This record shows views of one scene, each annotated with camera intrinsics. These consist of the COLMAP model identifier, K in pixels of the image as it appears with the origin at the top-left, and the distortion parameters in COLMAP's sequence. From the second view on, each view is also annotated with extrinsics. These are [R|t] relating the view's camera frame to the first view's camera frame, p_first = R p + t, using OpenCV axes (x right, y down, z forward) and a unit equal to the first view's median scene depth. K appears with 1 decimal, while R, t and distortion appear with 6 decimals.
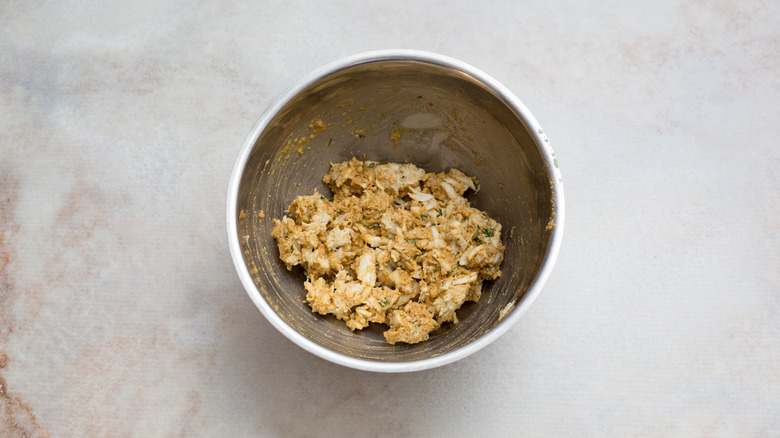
lens RADIAL K [[1008.0, 0, 386.7], [0, 1008.0, 218.1], [0, 0, 1]] dist [-0.090300, 0.000000]
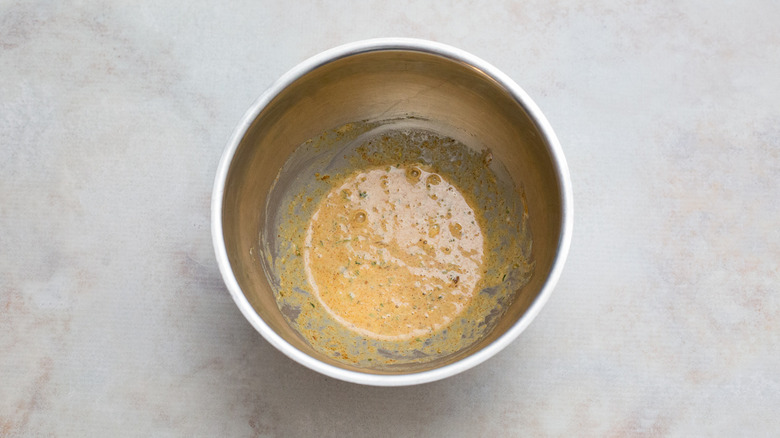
lens RADIAL K [[1083.0, 0, 382.5], [0, 1083.0, 224.7], [0, 0, 1]] dist [-0.098263, 0.000000]
pose [[0.999842, 0.017802, -0.000220, 0.120981], [-0.017801, 0.999833, 0.004099, 0.035149], [0.000293, -0.004094, 0.999992, -0.018075]]
